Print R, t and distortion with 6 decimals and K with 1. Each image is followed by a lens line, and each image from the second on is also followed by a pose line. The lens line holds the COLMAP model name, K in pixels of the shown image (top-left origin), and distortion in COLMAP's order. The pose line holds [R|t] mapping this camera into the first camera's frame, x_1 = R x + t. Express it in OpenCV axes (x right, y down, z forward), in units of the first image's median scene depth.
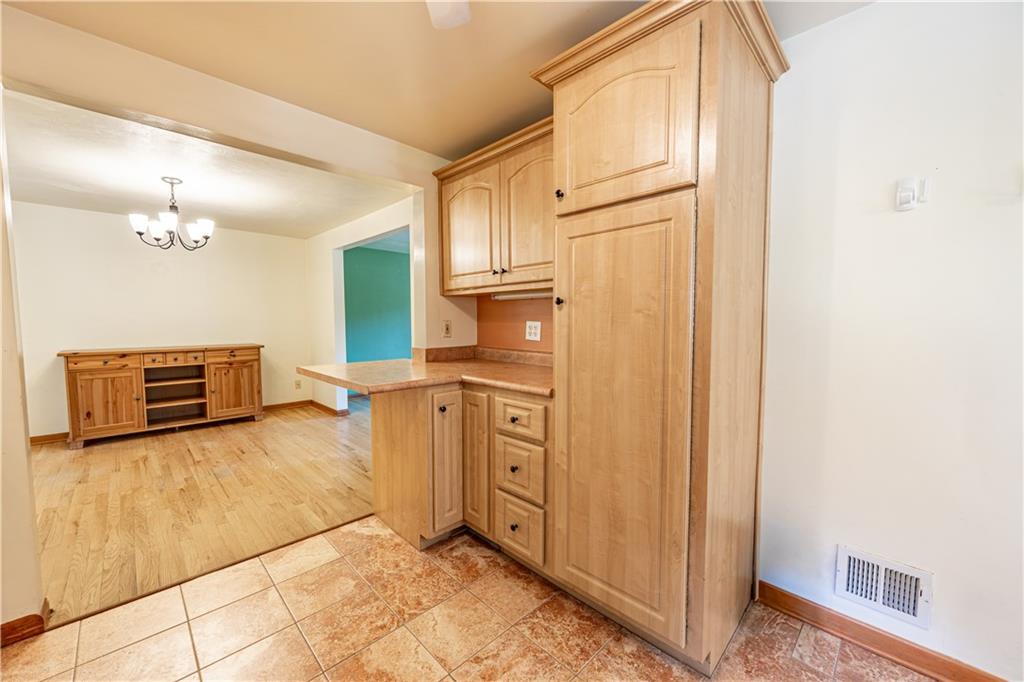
lens RADIAL K [[395.9, 0, 511.2], [0, 395.9, 342.7], [0, 0, 1]] dist [-0.000266, -0.000690]
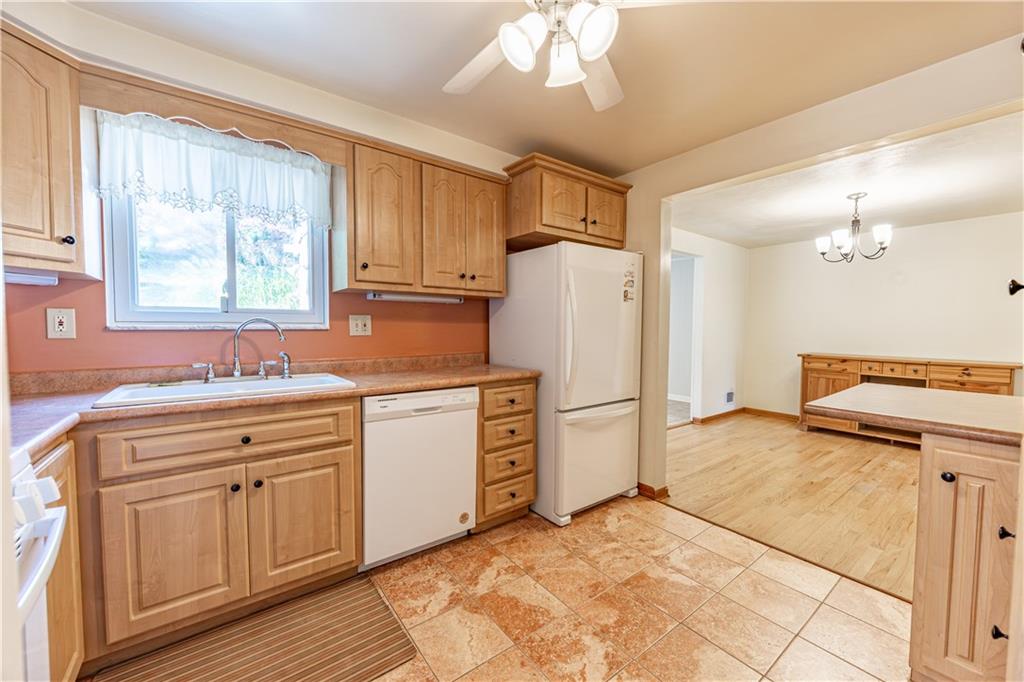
lens RADIAL K [[395.9, 0, 507.4], [0, 395.9, 344.3], [0, 0, 1]] dist [-0.000266, -0.000690]
pose [[-0.132847, 0.045269, -0.990102, 0.265038], [-0.066248, 0.996317, 0.054442, -0.011982], [0.988920, 0.072825, -0.129359, 0.207360]]
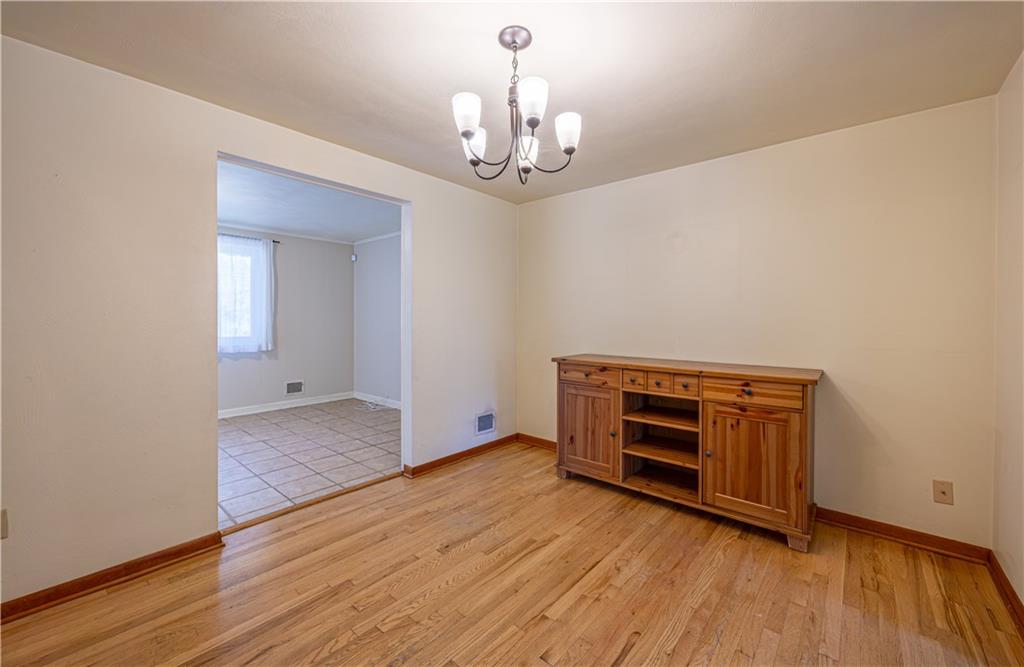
lens RADIAL K [[403.7, 0, 519.6], [0, 403.7, 322.5], [0, 0, 1]] dist [-0.008787, -0.000248]
pose [[0.089452, 0.011811, -0.995921, -0.289183], [-0.062512, 0.998025, 0.006221, -0.046708], [0.994027, 0.061700, 0.090014, 0.815337]]
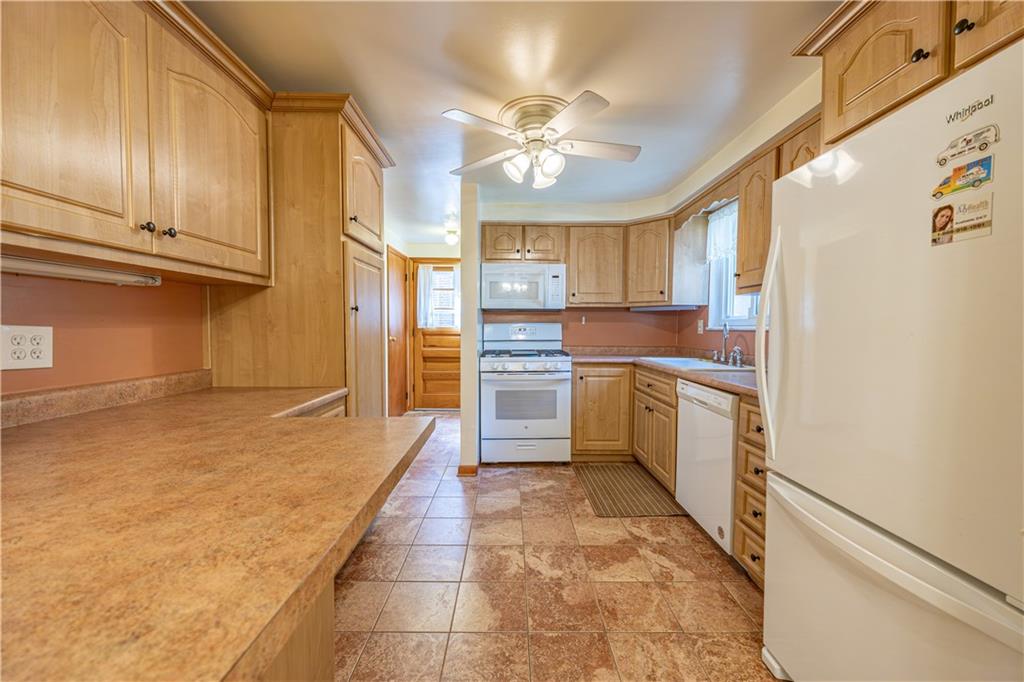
lens RADIAL K [[395.9, 0, 511.1], [0, 395.9, 339.3], [0, 0, 1]] dist [-0.000266, -0.000690]
pose [[-0.717794, -0.024577, 0.695821, -0.436987], [0.037842, 0.996523, 0.074235, -0.035139], [-0.695226, 0.079616, -0.714368, 0.641444]]
